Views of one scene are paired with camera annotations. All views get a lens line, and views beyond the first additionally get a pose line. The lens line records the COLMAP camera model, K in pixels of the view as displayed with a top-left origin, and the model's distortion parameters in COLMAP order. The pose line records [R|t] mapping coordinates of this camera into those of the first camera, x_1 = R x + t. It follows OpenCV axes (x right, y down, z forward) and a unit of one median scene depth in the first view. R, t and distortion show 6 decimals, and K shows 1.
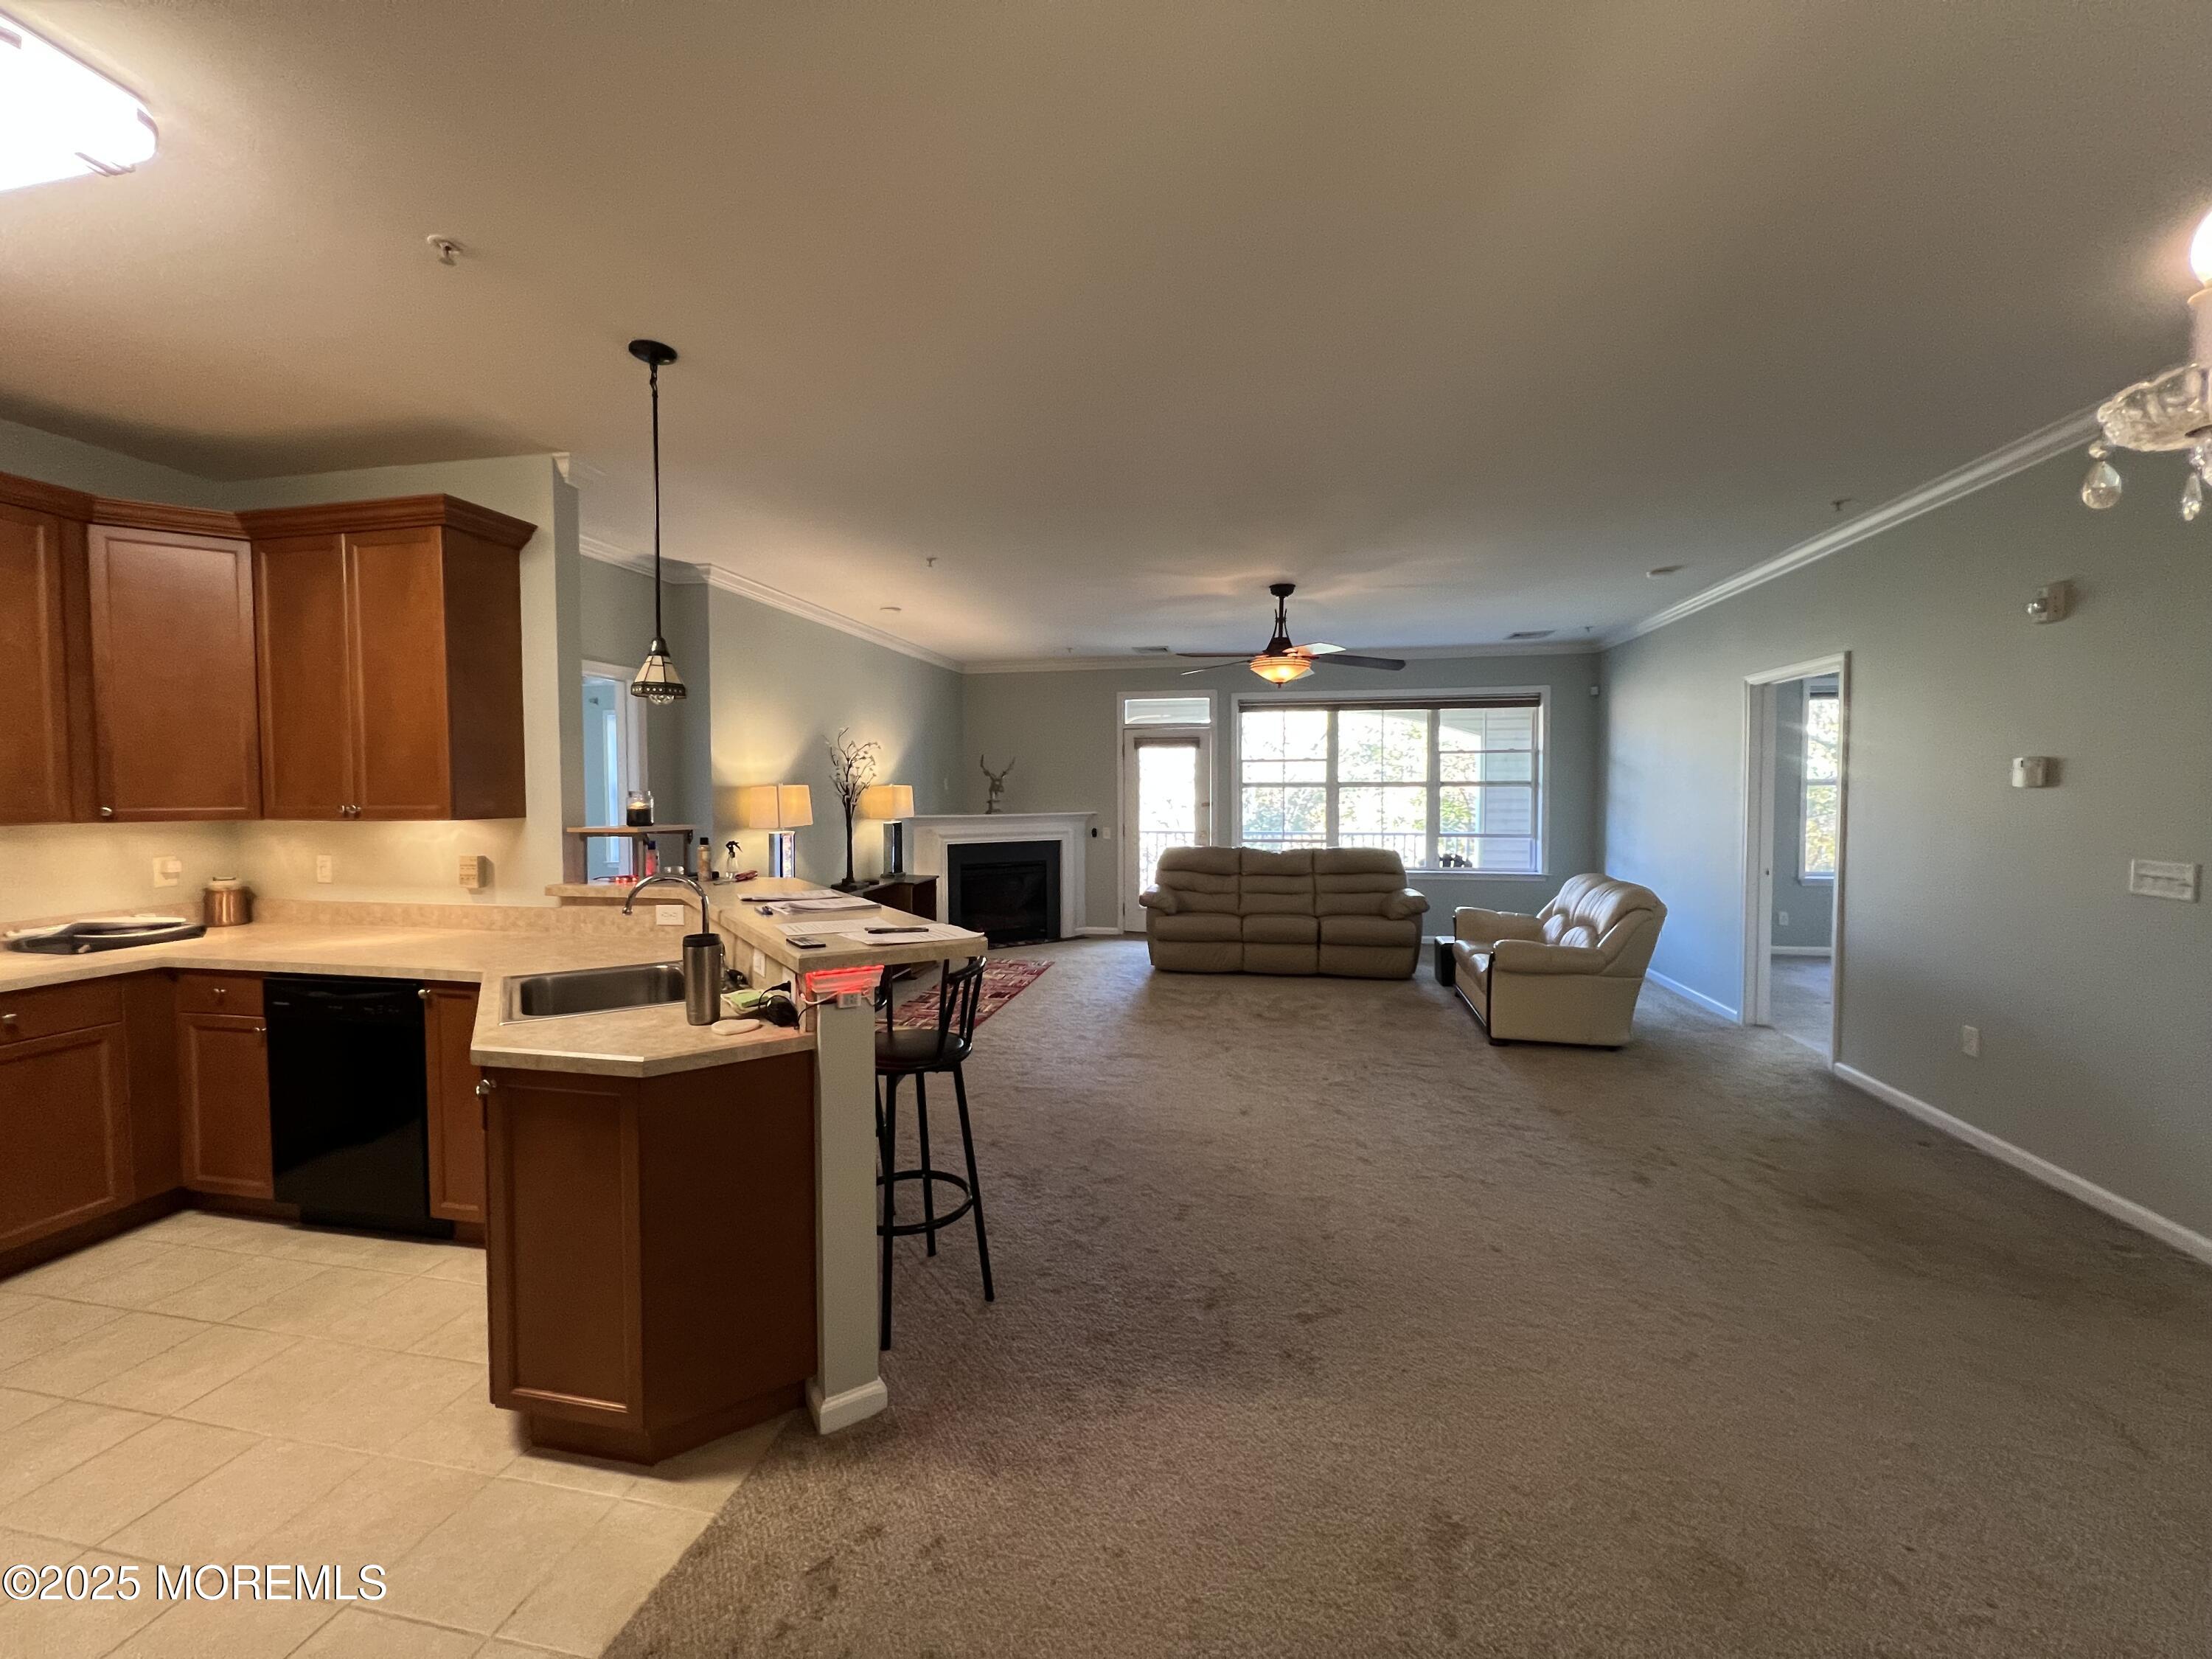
lens RADIAL K [[882.0, 0, 1101.9], [0, 882.0, 820.9], [0, 0, 1]] dist [-0.000684, 0.000283]
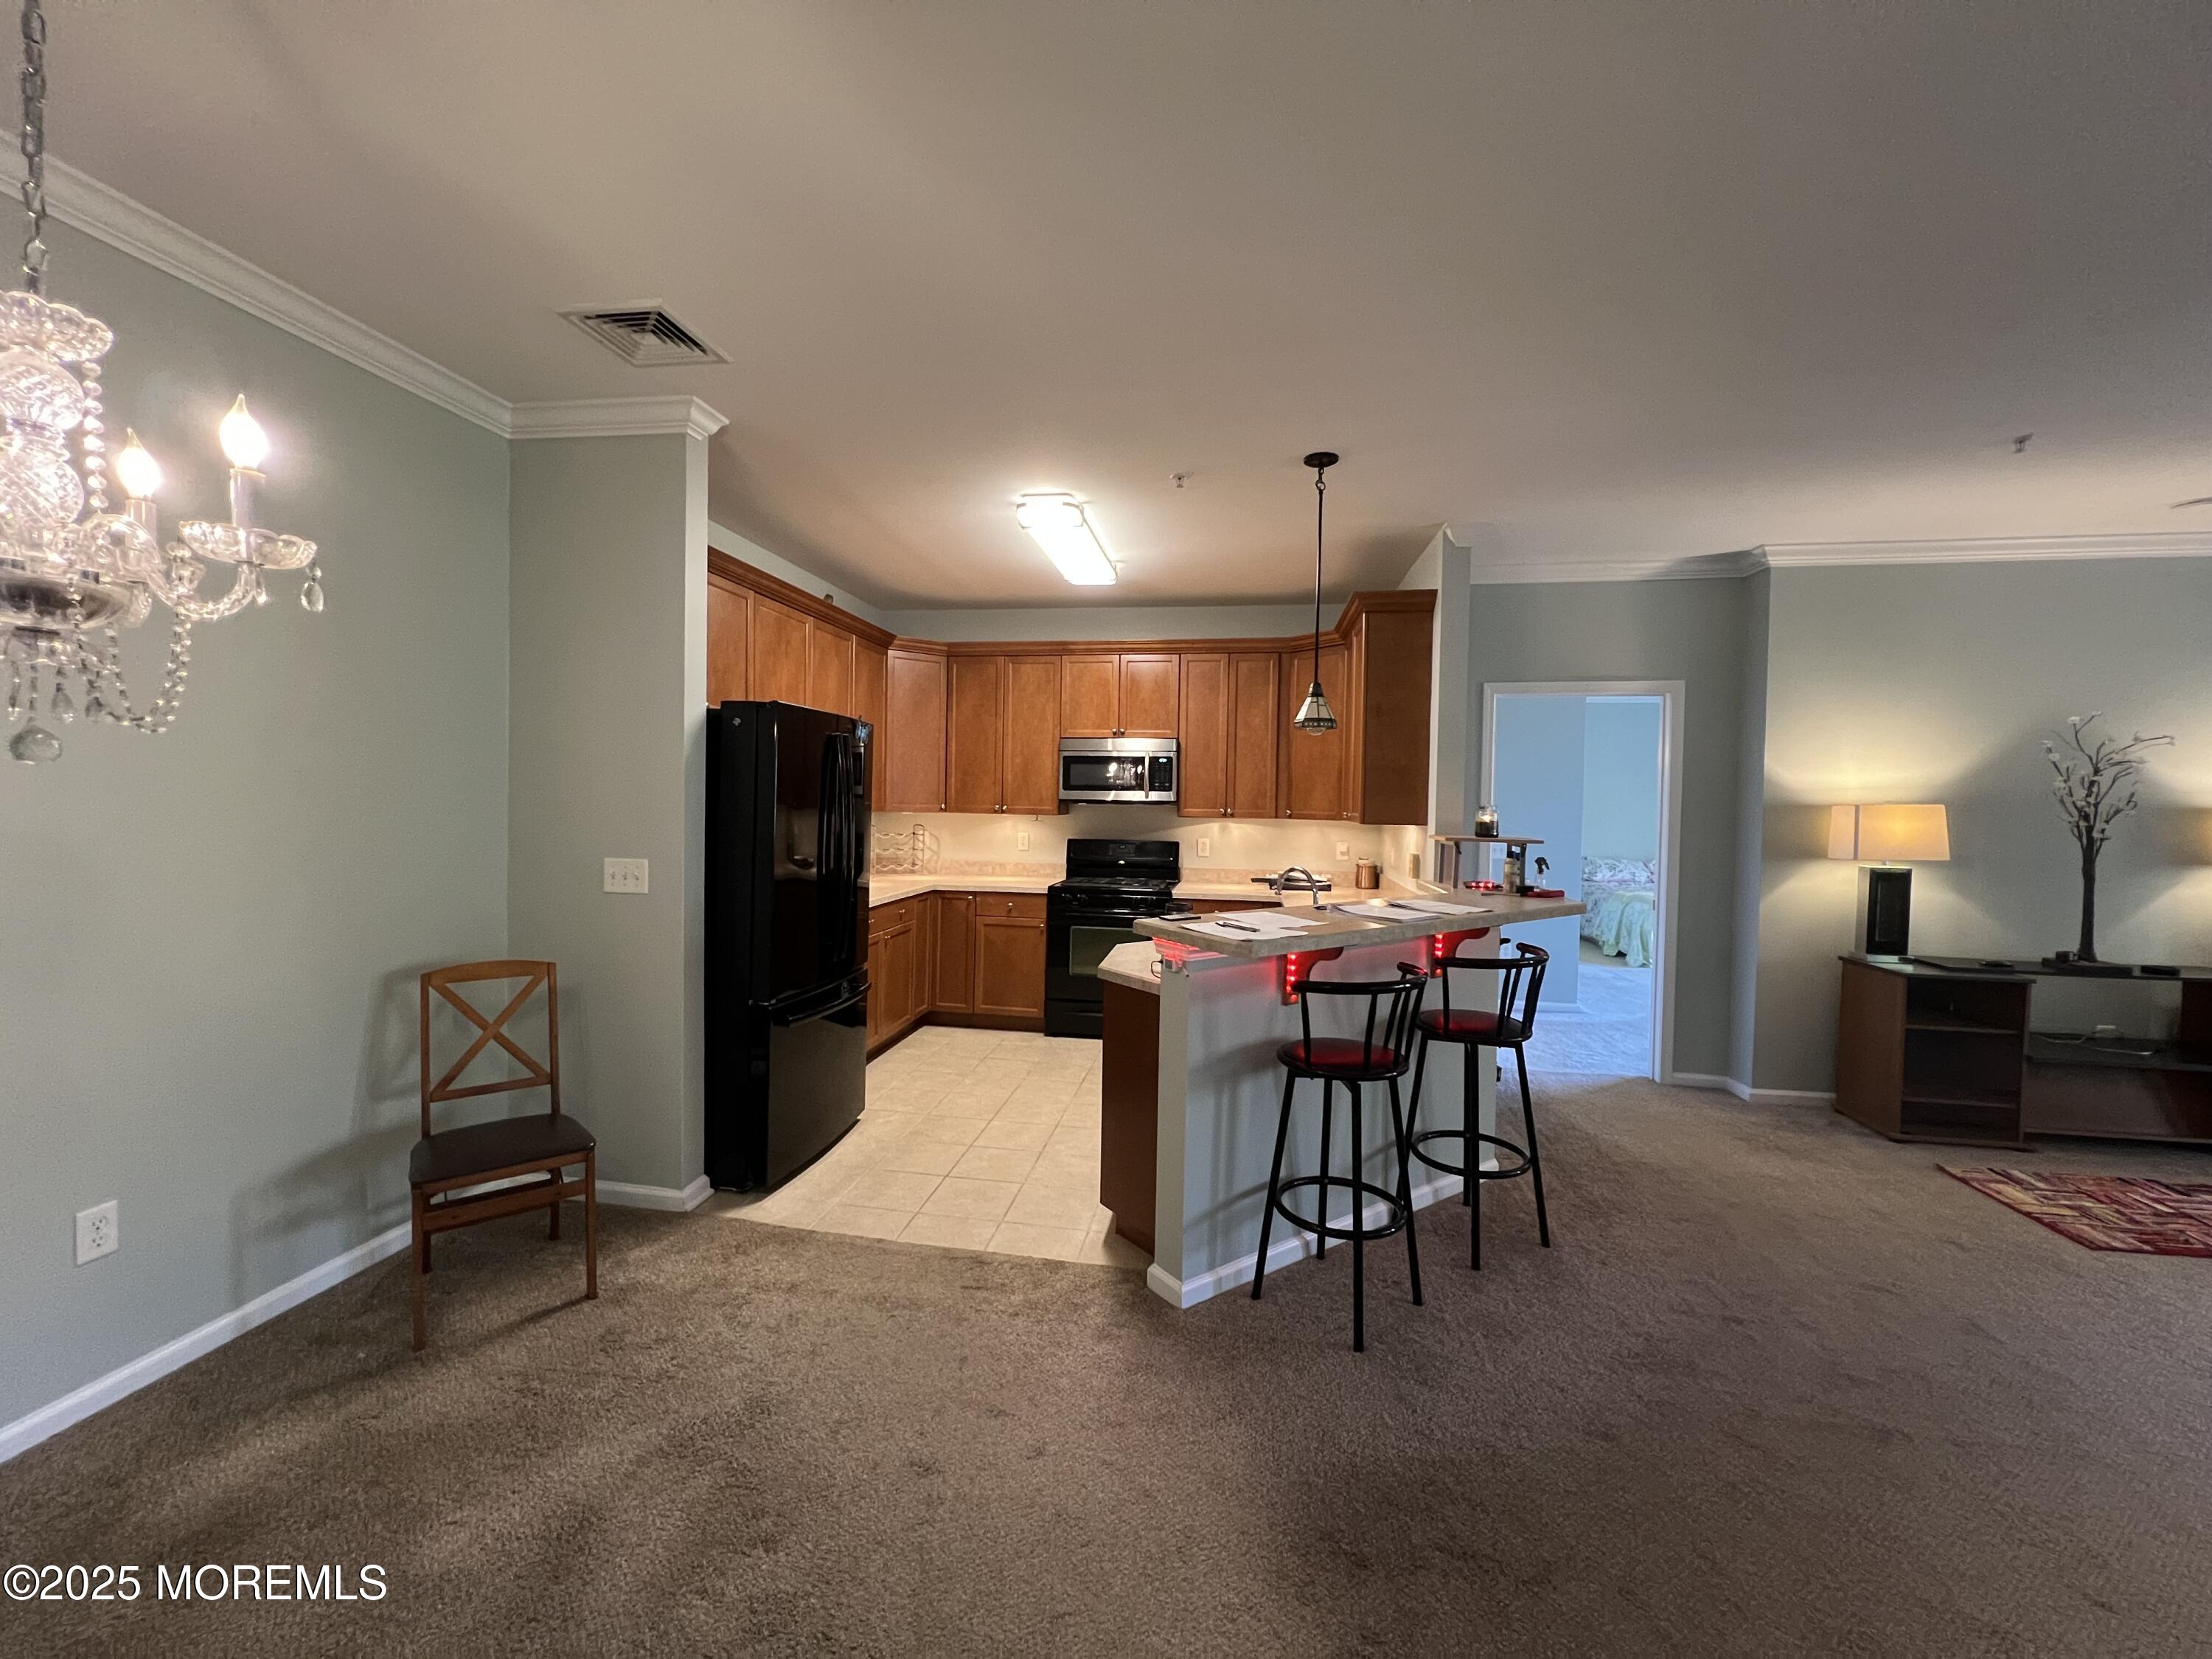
lens RADIAL K [[882.0, 0, 1100.4], [0, 882.0, 821.1], [0, 0, 1]] dist [-0.000684, 0.000283]
pose [[0.040770, 0.028616, -0.998759, 0.352087], [-0.049805, 0.998405, 0.026572, -0.012518], [0.997926, 0.048660, 0.042131, 0.299421]]
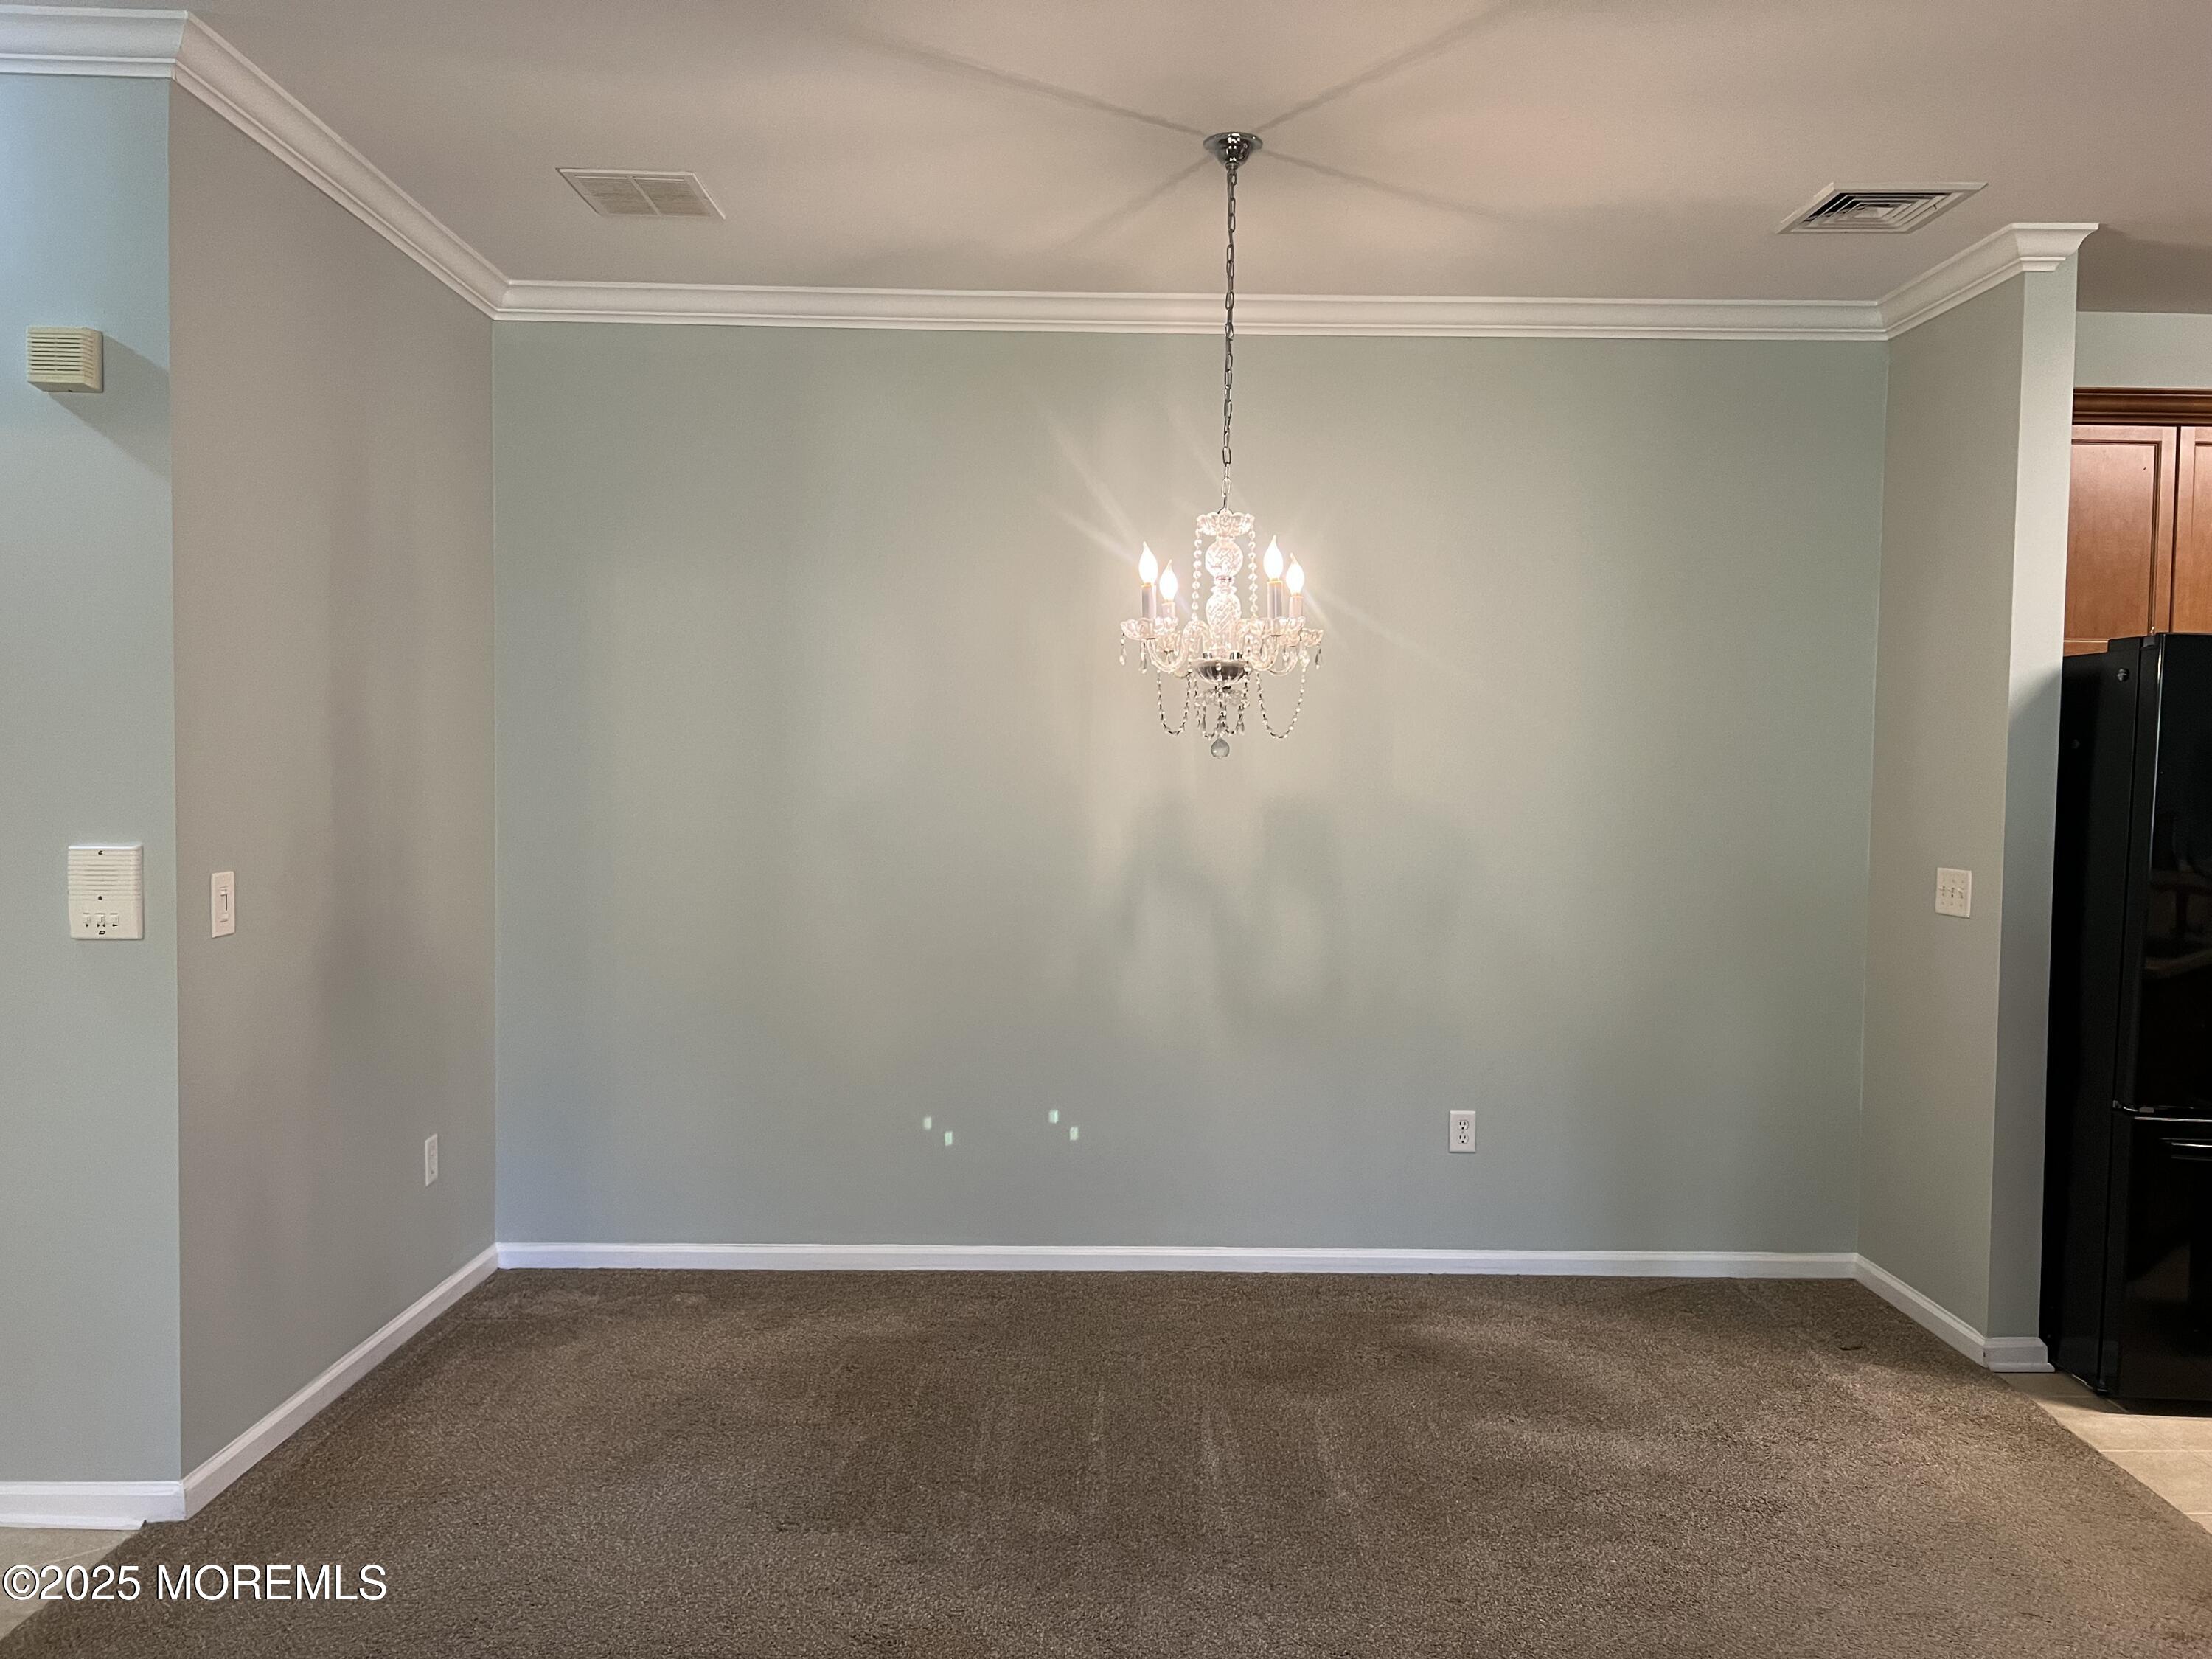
lens RADIAL K [[1658.3, 0, 1109.1], [0, 1658.3, 835.6], [0, 0, 1]] dist [0.063552, -0.069770]
pose [[-0.977239, -0.001313, -0.212139, 0.338492], [-0.017017, 0.997244, 0.072218, -0.024315], [0.211460, 0.074185, -0.974567, 0.697821]]
